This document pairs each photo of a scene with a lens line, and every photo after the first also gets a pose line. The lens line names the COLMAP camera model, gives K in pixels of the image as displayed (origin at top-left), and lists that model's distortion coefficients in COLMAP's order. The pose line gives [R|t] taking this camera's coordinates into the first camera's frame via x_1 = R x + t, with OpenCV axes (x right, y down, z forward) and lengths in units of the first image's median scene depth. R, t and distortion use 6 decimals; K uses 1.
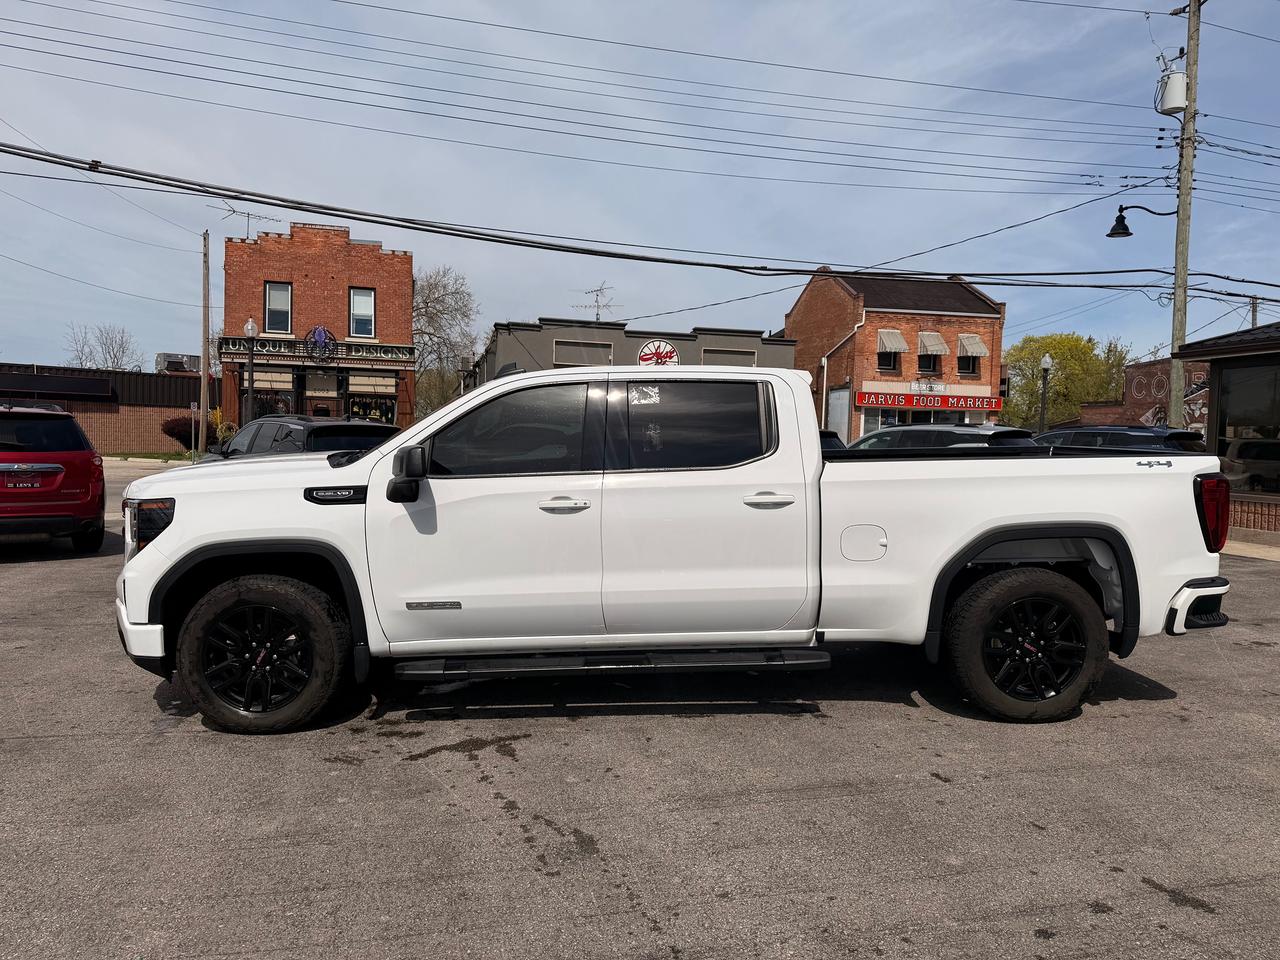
lens RADIAL K [[901.7, 0, 640.0], [0, 901.7, 480.0], [0, 0, 1]] dist [0.005982, -0.006376]
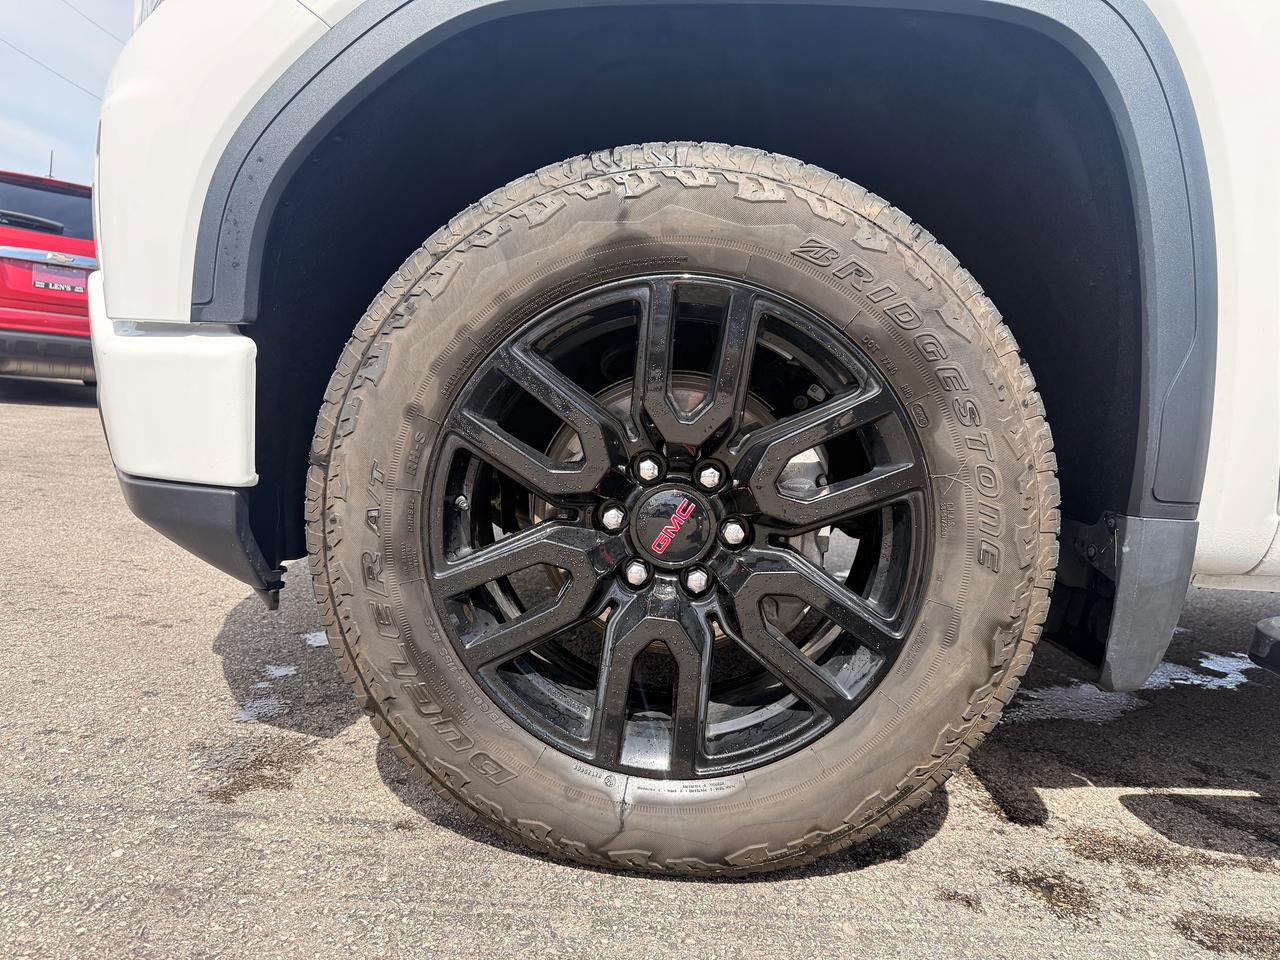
lens RADIAL K [[901.7, 0, 640.0], [0, 901.7, 480.0], [0, 0, 1]] dist [0.005982, -0.006376]
pose [[0.993776, 0.076503, -0.080975, -0.415726], [-0.072625, 0.996115, 0.049806, 0.175703], [0.084471, -0.043616, 0.995471, 0.788436]]
